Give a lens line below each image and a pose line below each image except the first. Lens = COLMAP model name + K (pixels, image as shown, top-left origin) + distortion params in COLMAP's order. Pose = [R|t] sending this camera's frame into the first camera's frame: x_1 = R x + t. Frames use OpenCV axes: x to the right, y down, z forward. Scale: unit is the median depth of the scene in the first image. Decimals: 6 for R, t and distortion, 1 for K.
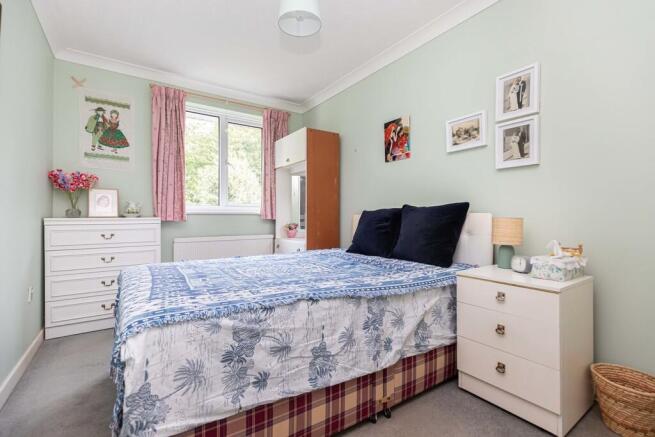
lens RADIAL K [[298.6, 0, 325.7], [0, 298.6, 218.0], [0, 0, 1]] dist [0.002505, 0.000115]
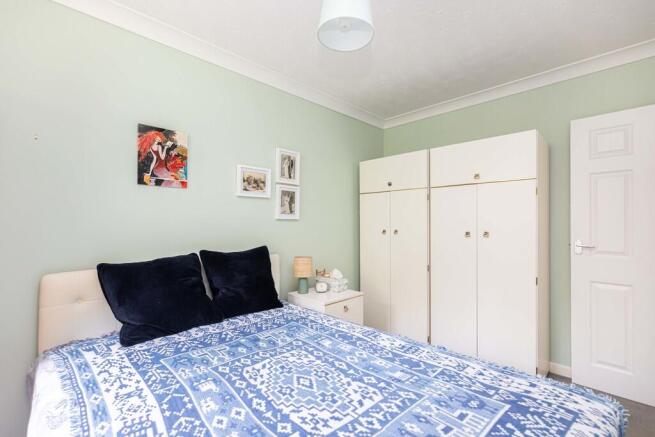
lens RADIAL K [[298.6, 0, 325.9], [0, 298.6, 220.4], [0, 0, 1]] dist [0.002505, 0.000115]
pose [[-0.187026, 0.010268, 0.982301, -0.655890], [0.000041, 0.999945, -0.010445, -0.132377], [-0.982355, -0.001914, -0.187016, 0.942788]]
